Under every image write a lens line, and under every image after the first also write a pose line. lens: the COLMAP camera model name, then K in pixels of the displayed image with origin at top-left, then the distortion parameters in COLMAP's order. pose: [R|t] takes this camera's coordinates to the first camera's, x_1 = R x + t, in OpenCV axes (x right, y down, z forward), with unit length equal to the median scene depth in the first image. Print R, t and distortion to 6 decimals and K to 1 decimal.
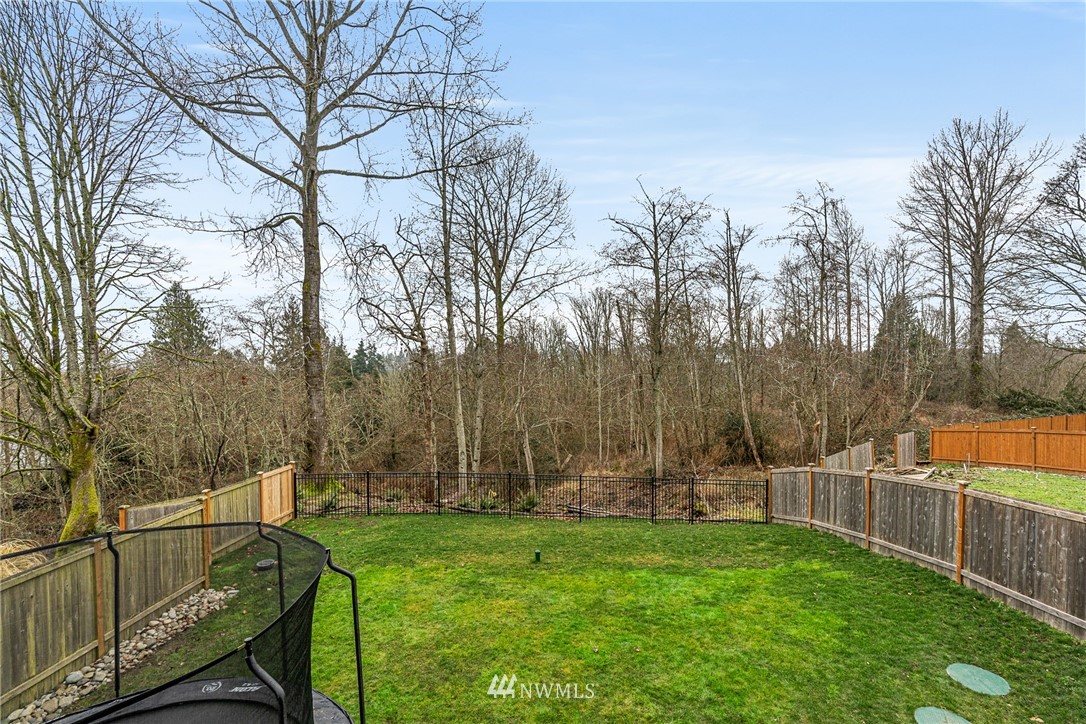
lens RADIAL K [[495.7, 0, 546.7], [0, 495.7, 359.2], [0, 0, 1]] dist [-0.007033, 0.002581]
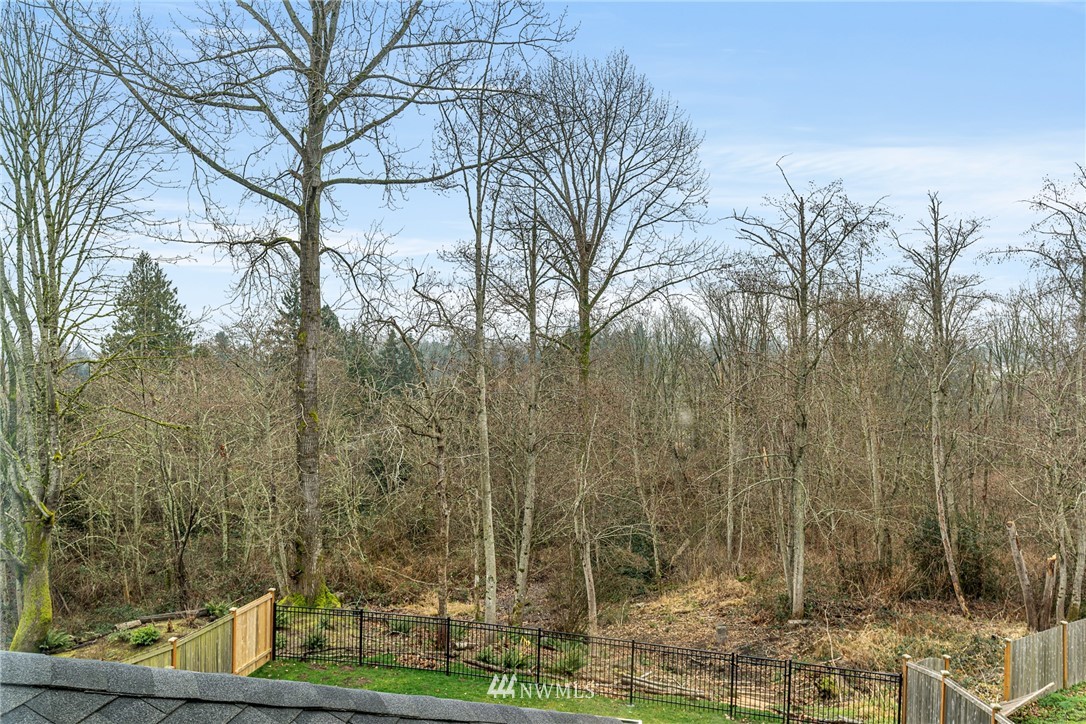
lens RADIAL K [[786.2, 0, 543.7], [0, 786.2, 358.5], [0, 0, 1]] dist [0.003755, -0.000674]
pose [[0.985098, 0.035998, -0.168182, 0.057822], [-0.035654, 0.999351, 0.005064, -0.091904], [0.168255, 0.001008, 0.985743, -0.087773]]
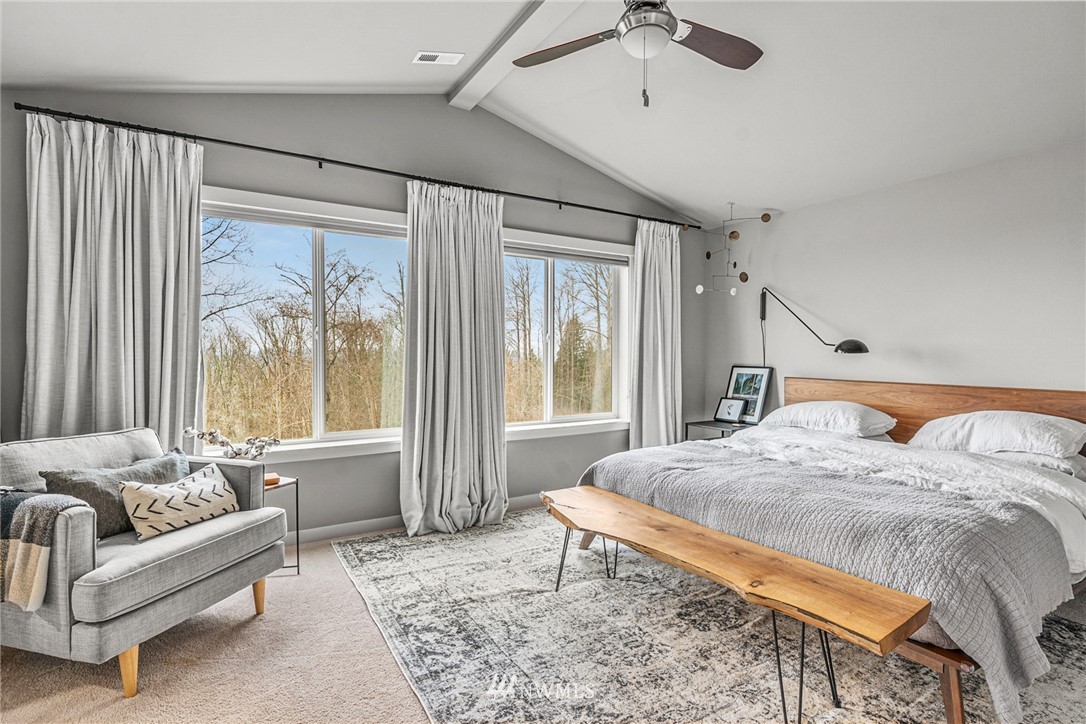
lens RADIAL K [[525.5, 0, 542.4], [0, 525.5, 358.4], [0, 0, 1]] dist [0.009809, -0.000767]
pose [[0.860590, 0.001618, 0.509296, 0.047547], [0.005854, 0.999897, -0.013068, -0.081354], [-0.509265, 0.014227, 0.860492, -0.195669]]
